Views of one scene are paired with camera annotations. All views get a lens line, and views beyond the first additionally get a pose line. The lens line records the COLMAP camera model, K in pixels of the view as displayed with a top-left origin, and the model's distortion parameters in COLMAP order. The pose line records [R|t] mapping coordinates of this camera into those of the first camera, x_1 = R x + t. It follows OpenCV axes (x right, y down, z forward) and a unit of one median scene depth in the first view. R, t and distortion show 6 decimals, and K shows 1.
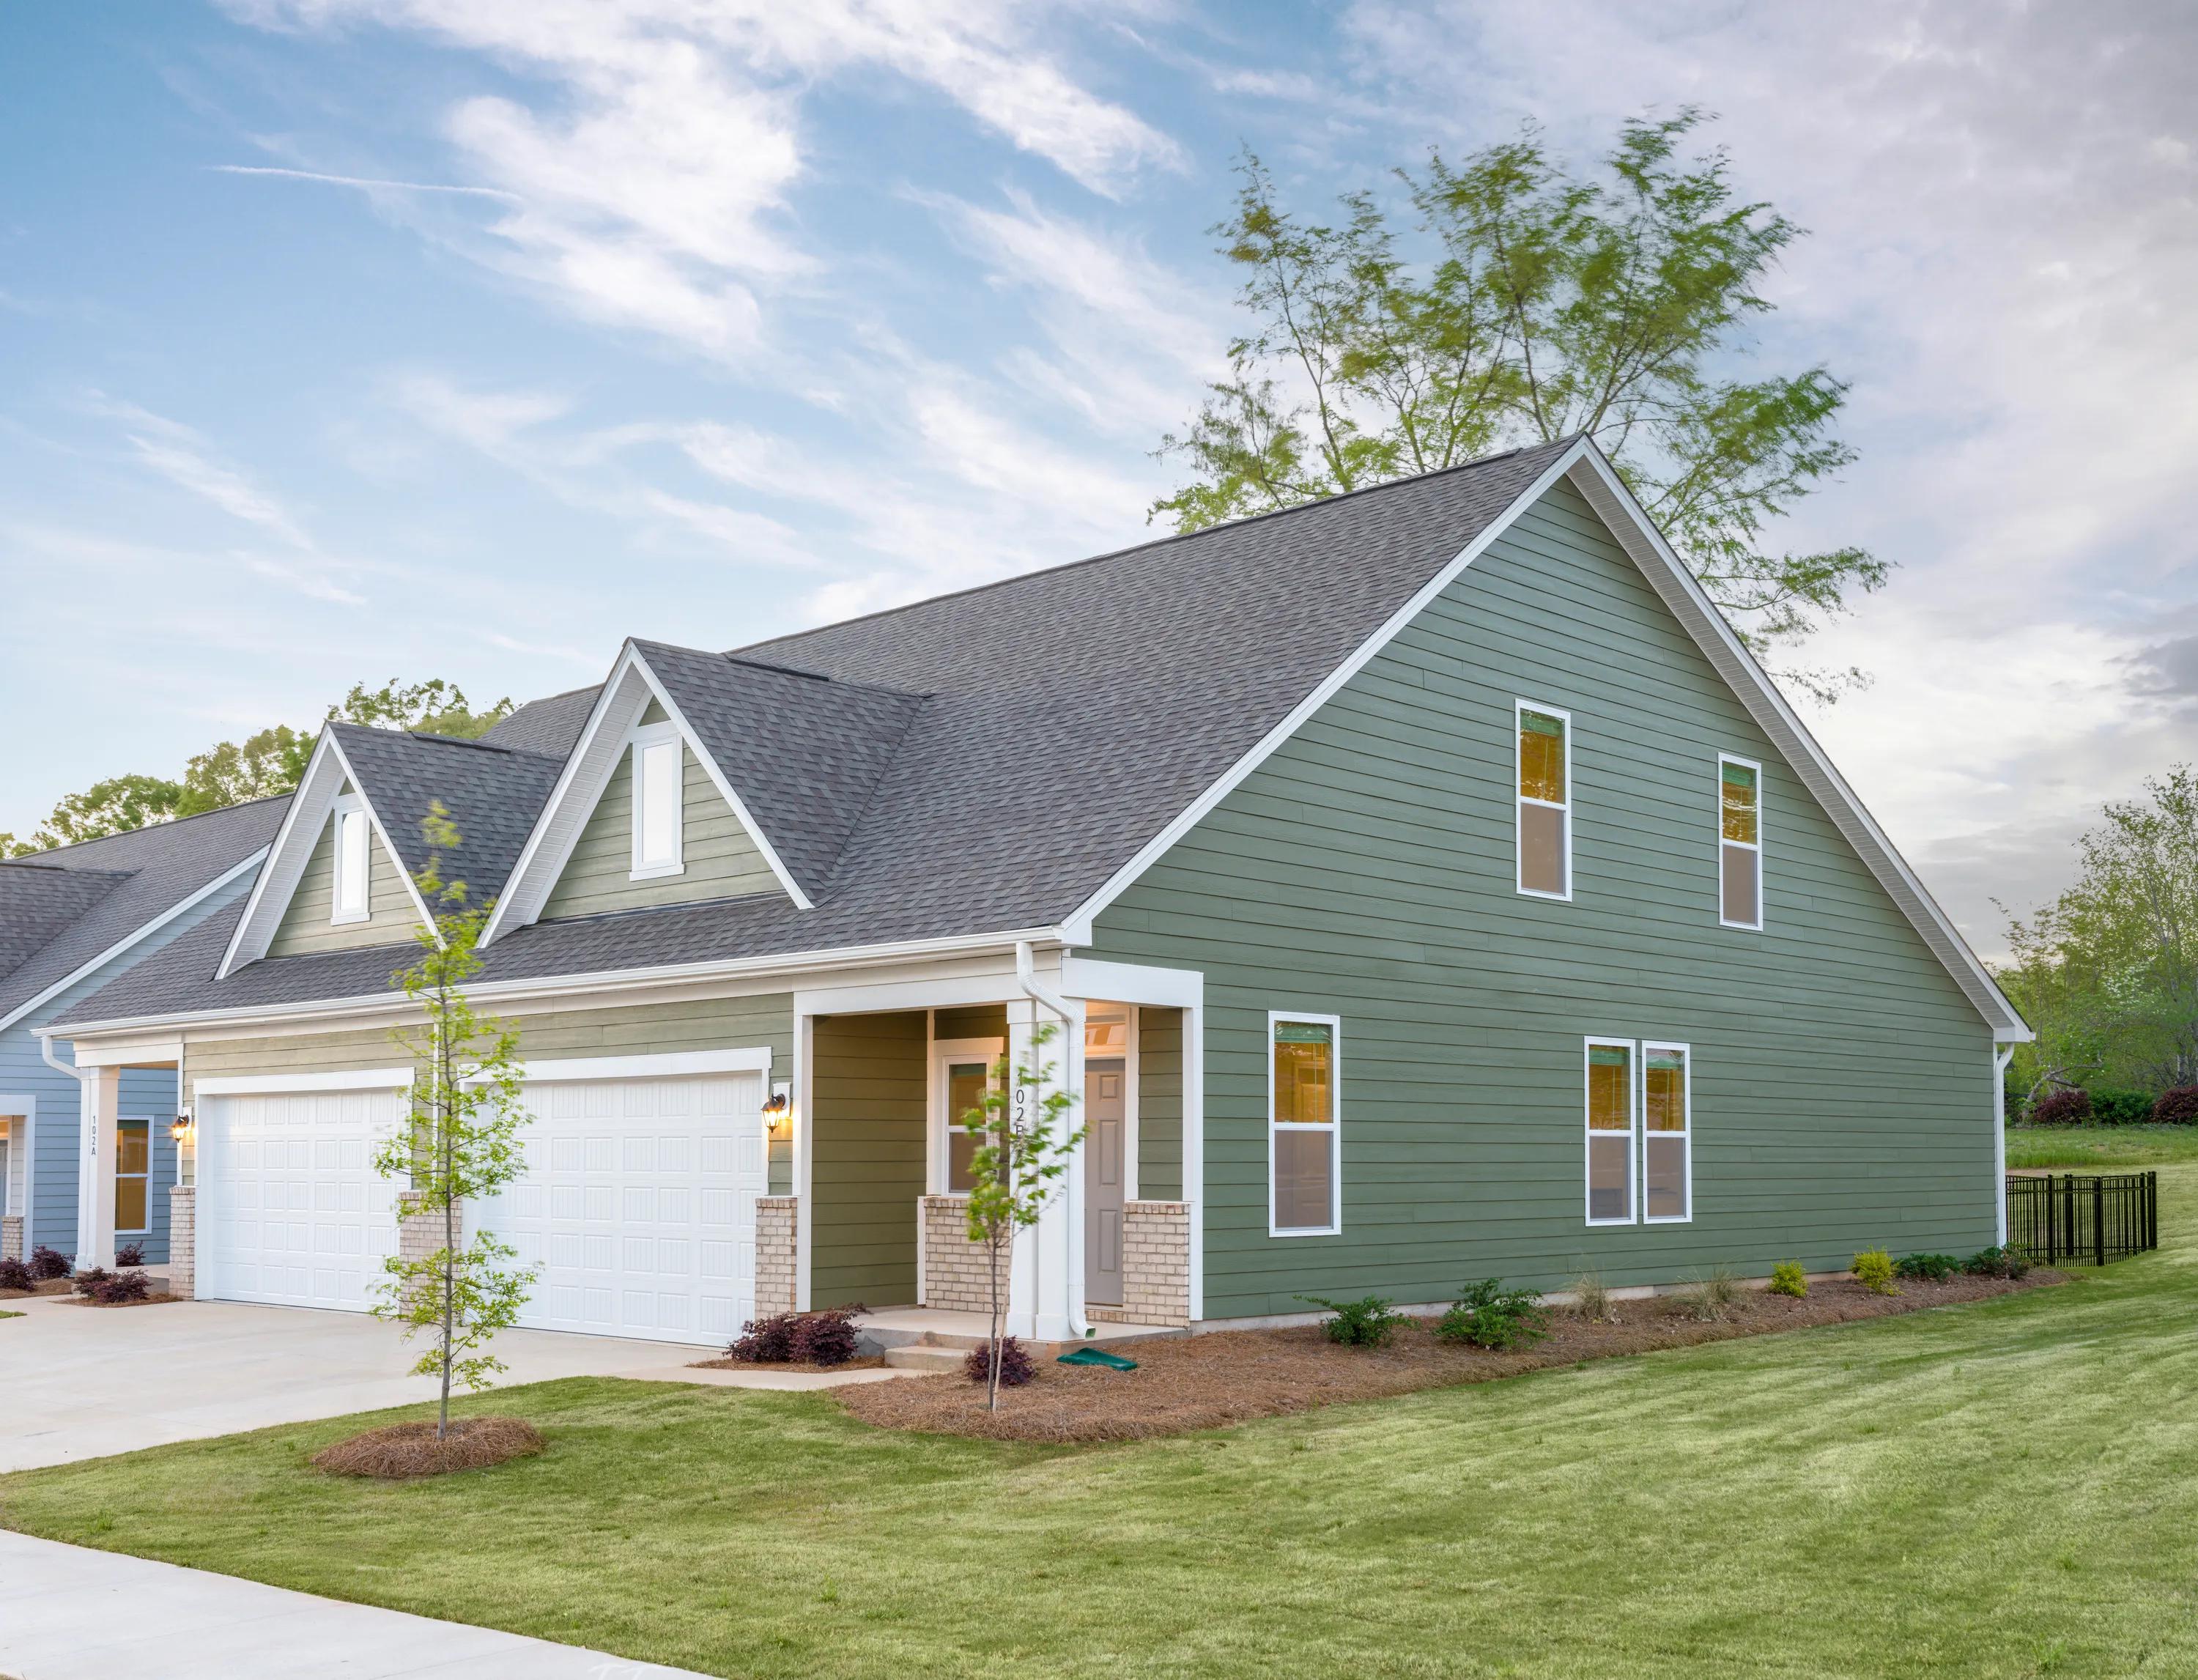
lens RADIAL K [[2233.4, 0, 1101.1], [0, 2233.4, 939.5], [0, 0, 1]] dist [0.020196, -0.004266]
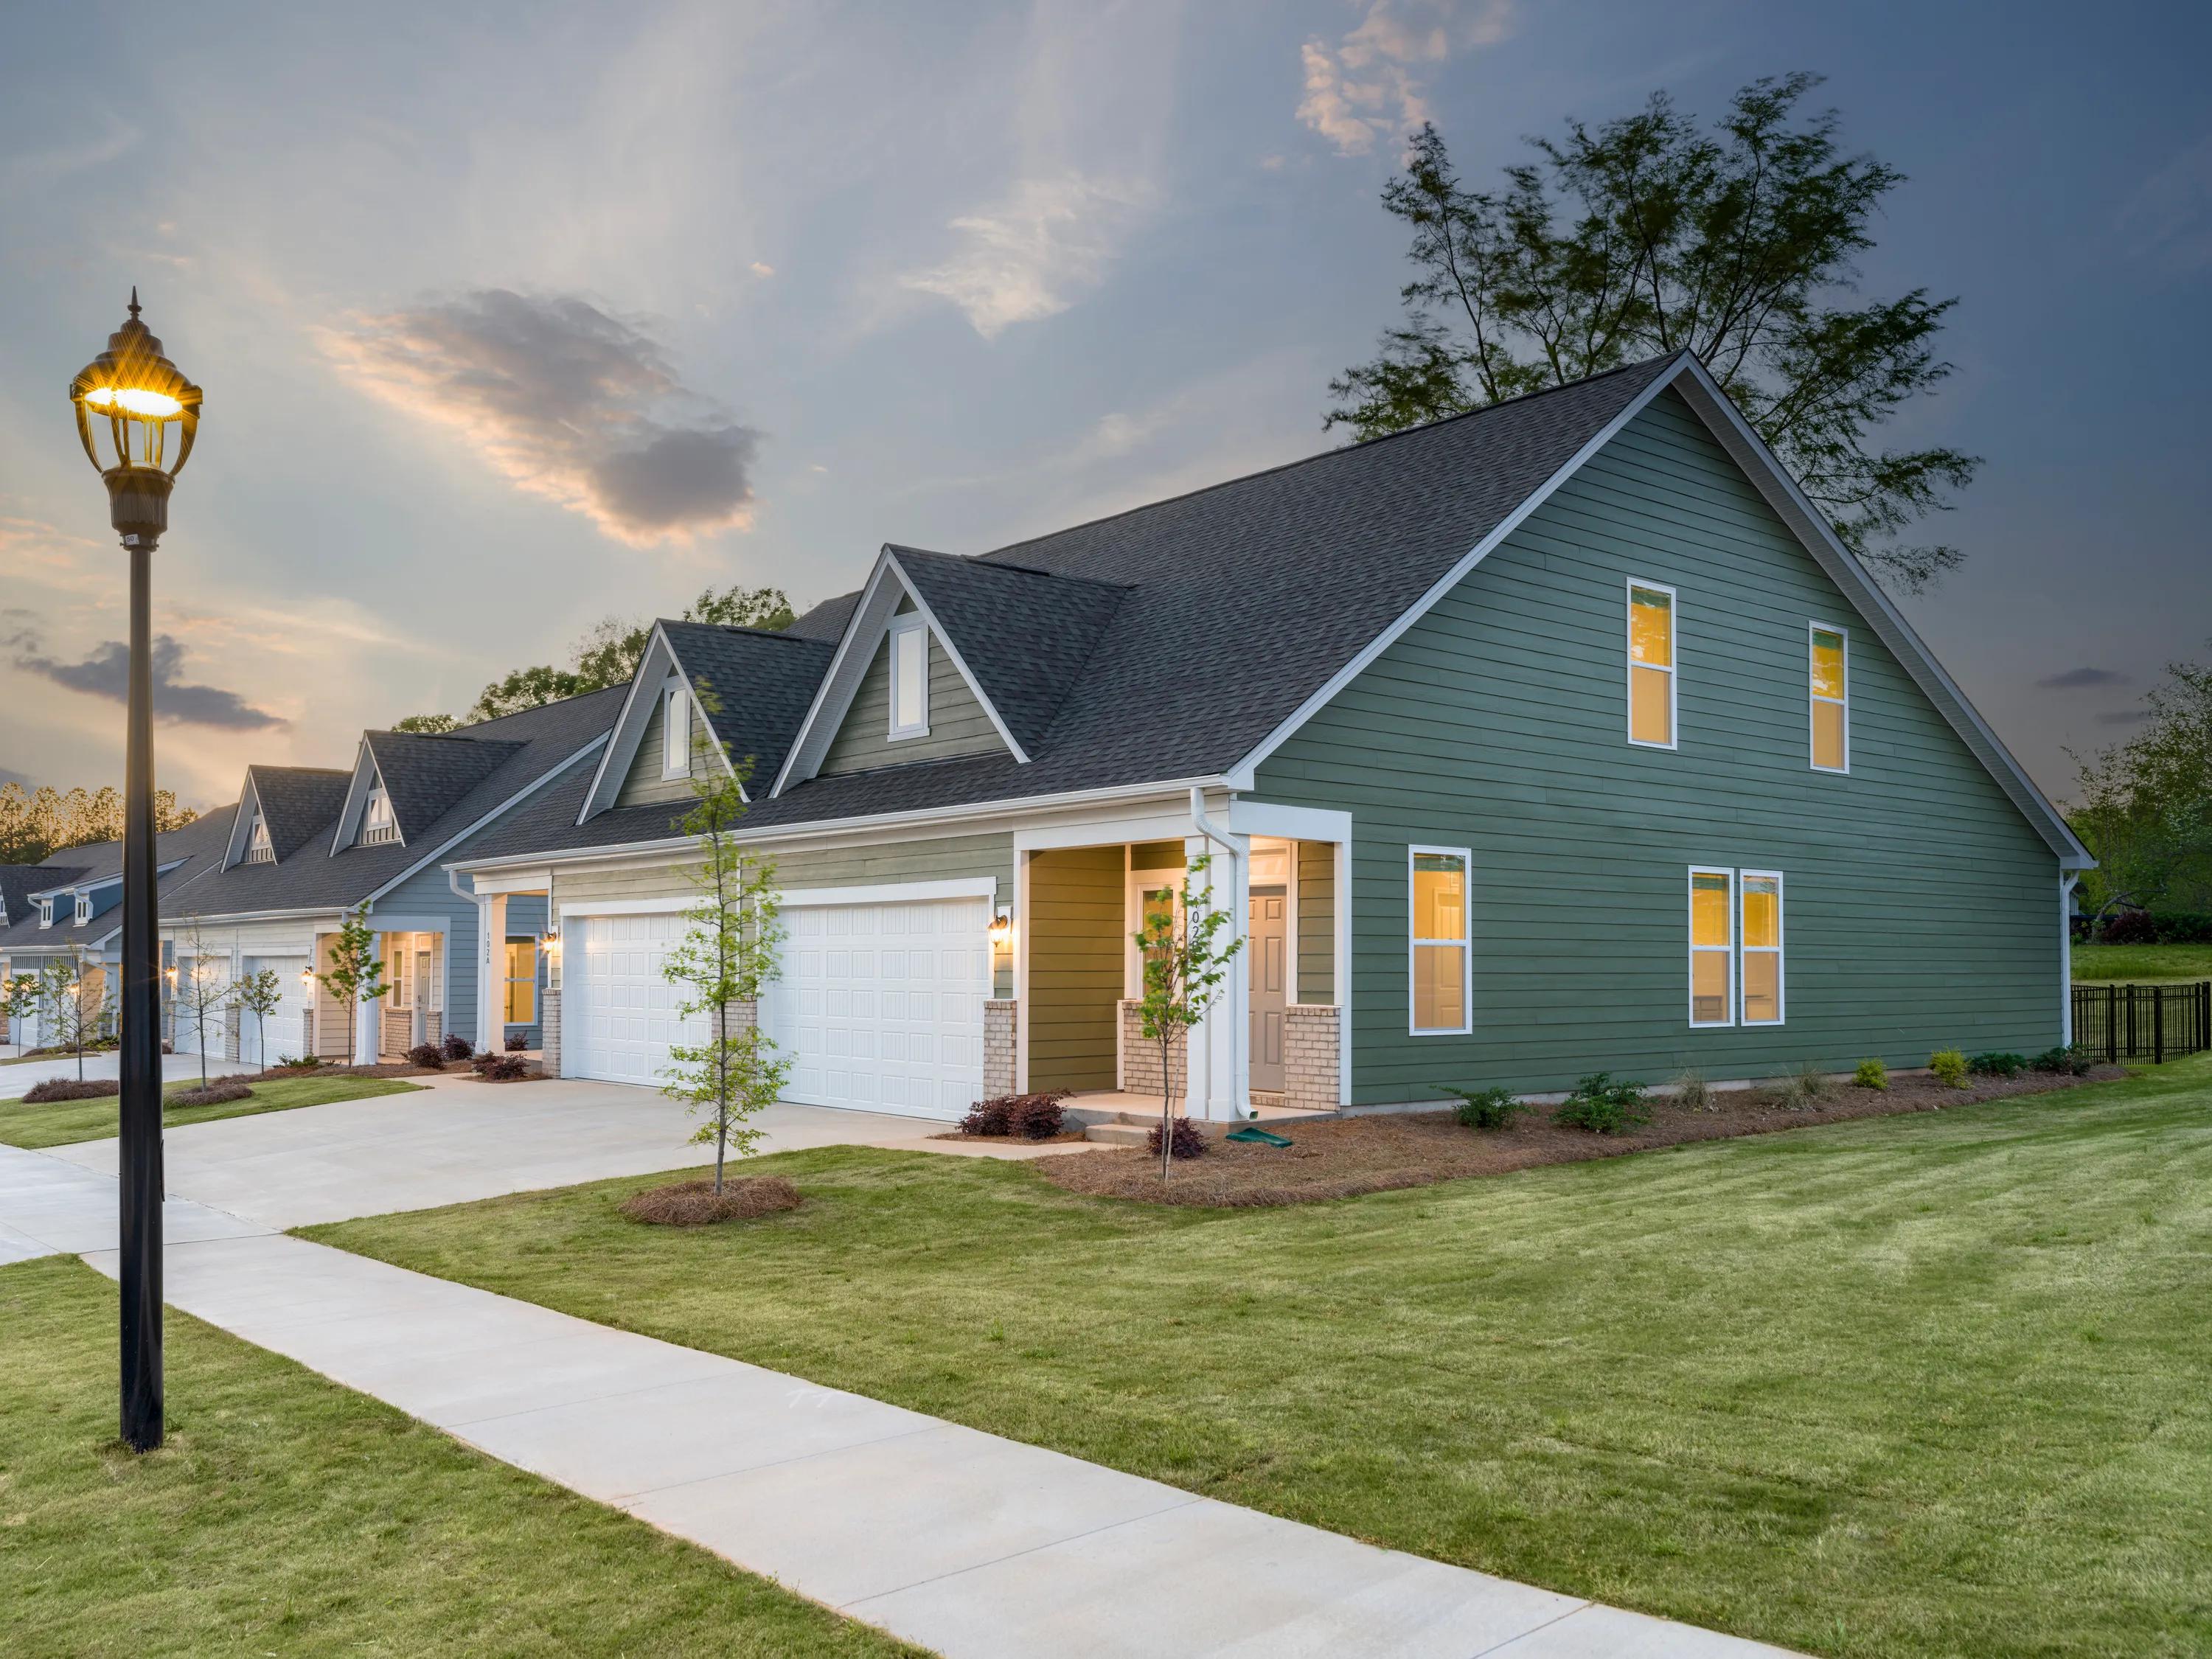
lens RADIAL K [[1806.2, 0, 1106.0], [0, 1806.2, 829.5], [0, 0, 1]] dist [-0.004528, 0.004972]
pose [[0.993265, -0.006285, -0.115695, 0.025271], [0.008679, 0.999758, 0.020201, 0.002949], [0.115540, -0.021069, 0.993079, 0.031469]]
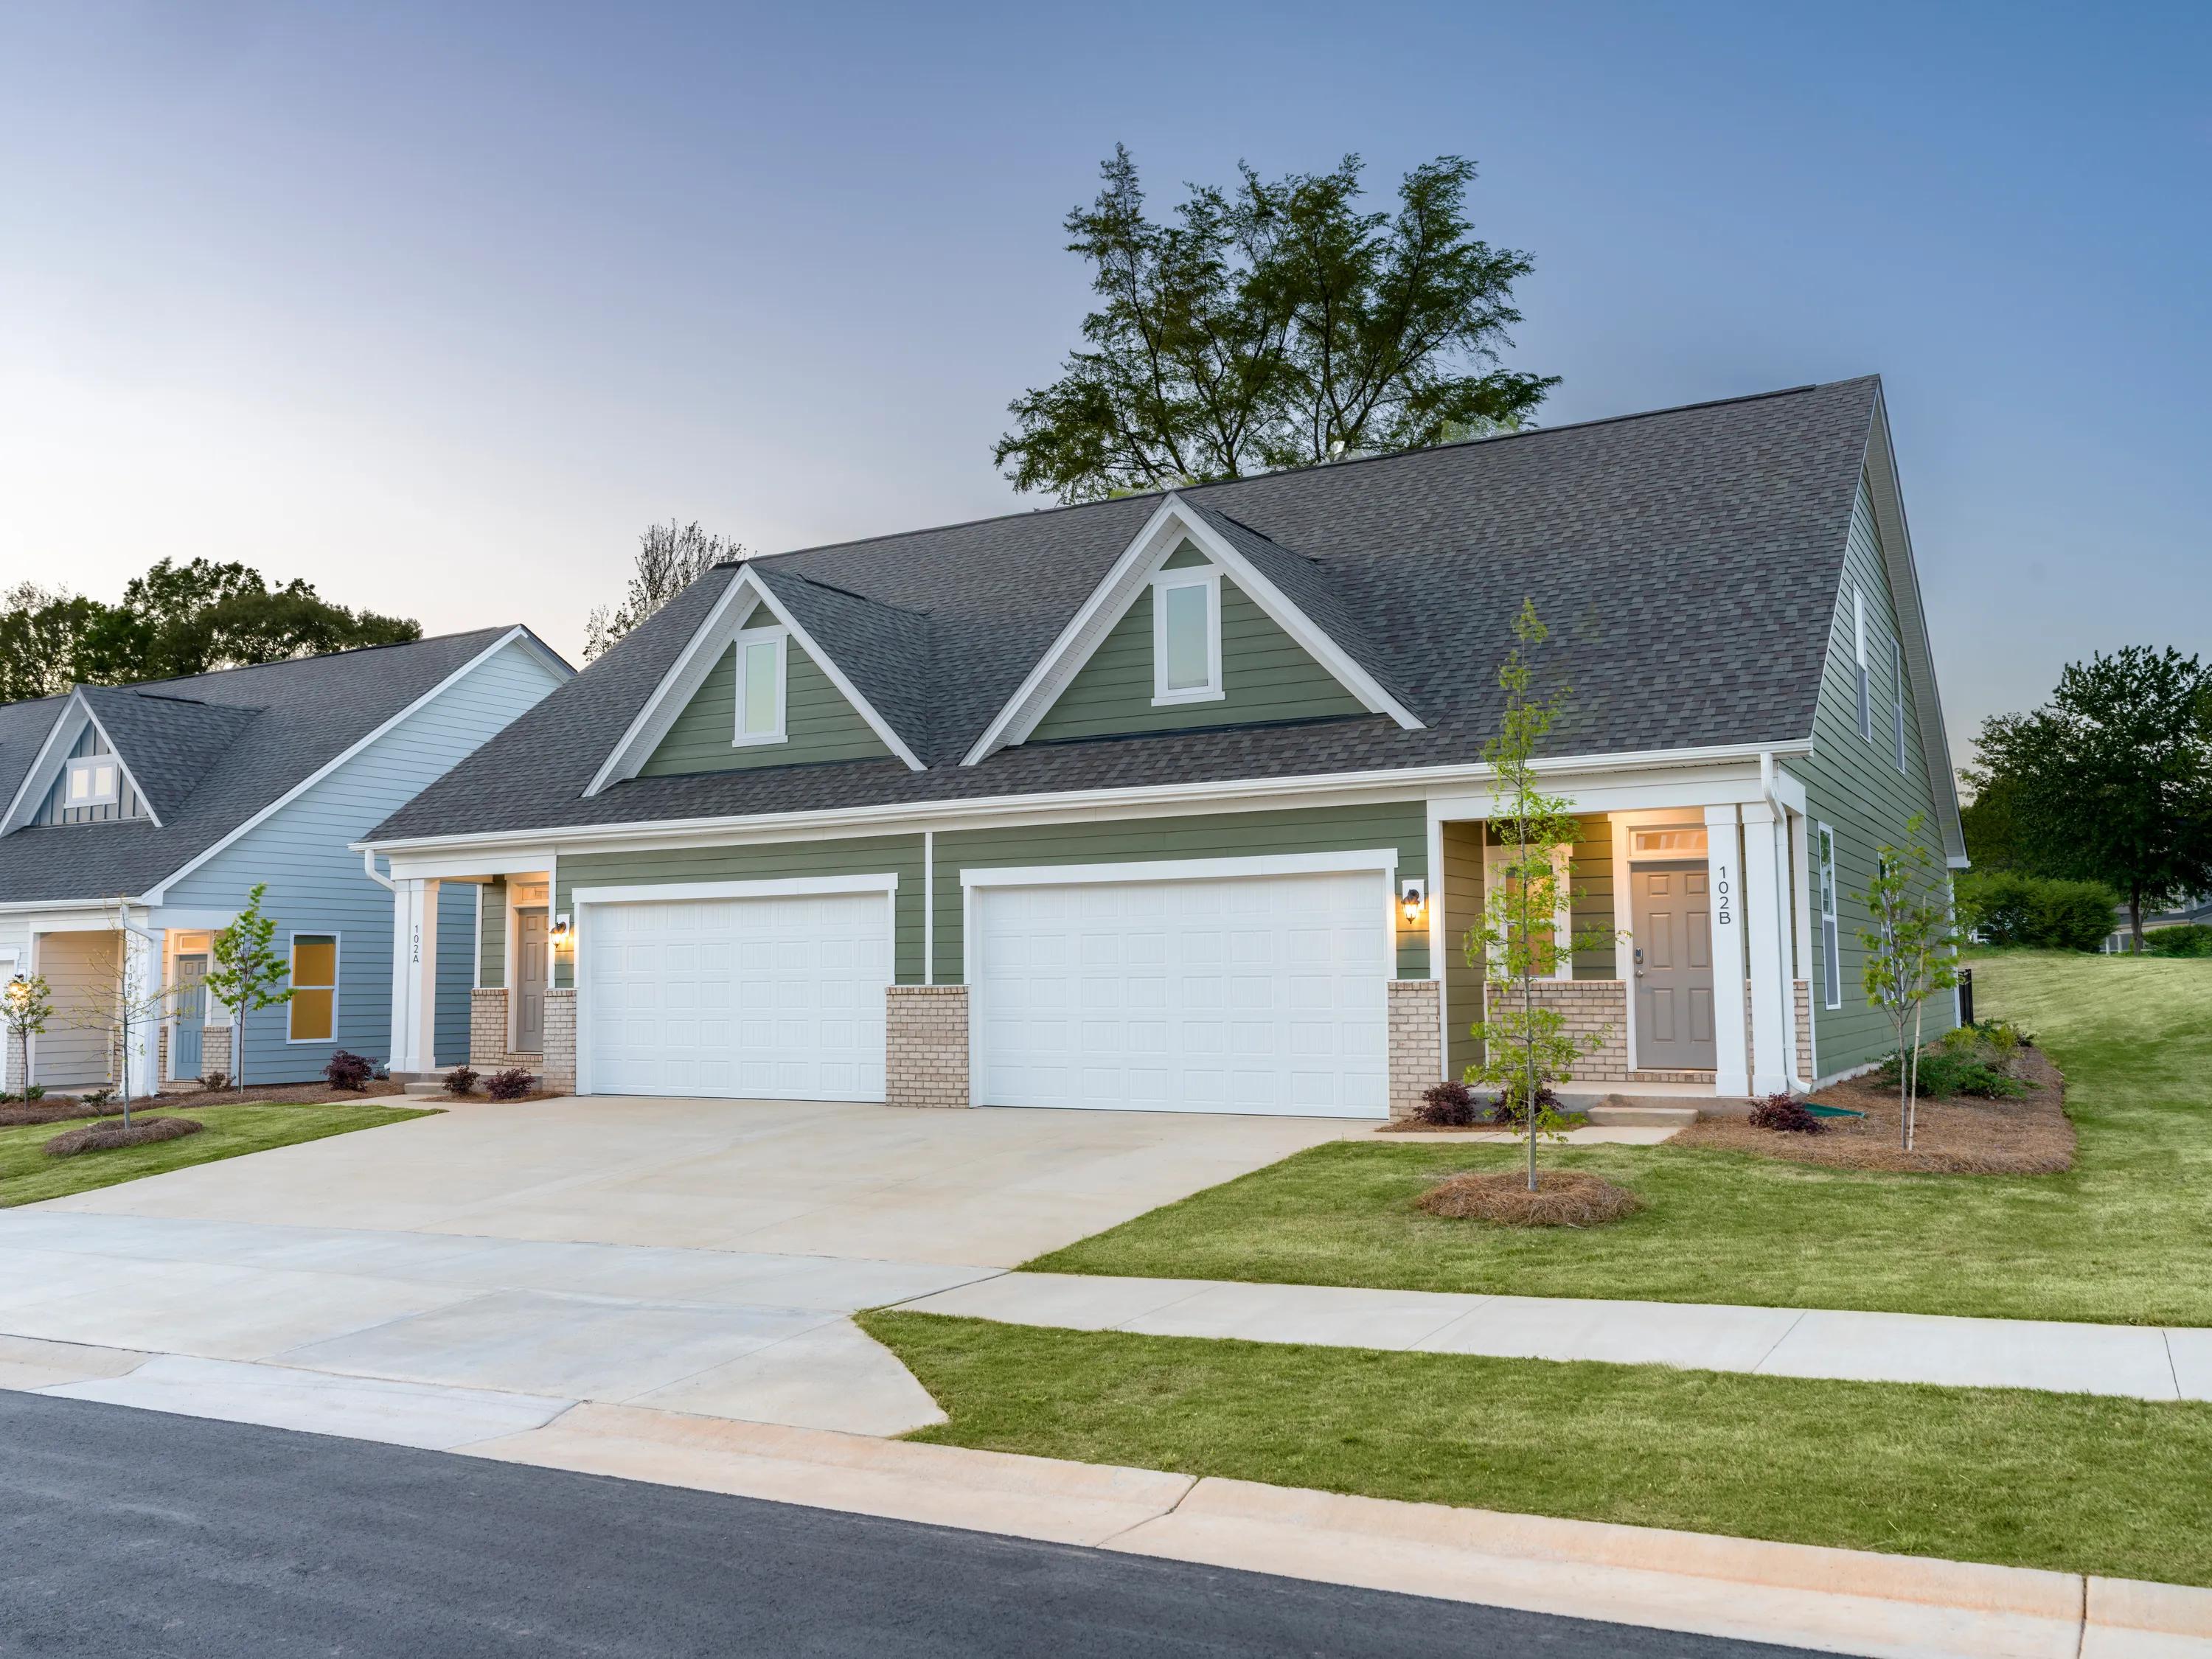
lens RADIAL K [[1773.2, 0, 1067.9], [0, 1773.2, 718.2], [0, 0, 1]] dist [0.005363, 0.000220]
pose [[0.972909, 0.025177, 0.229812, -0.509569], [-0.013116, 0.998462, -0.053860, 0.031676], [-0.230814, 0.049386, 0.971744, 0.151681]]
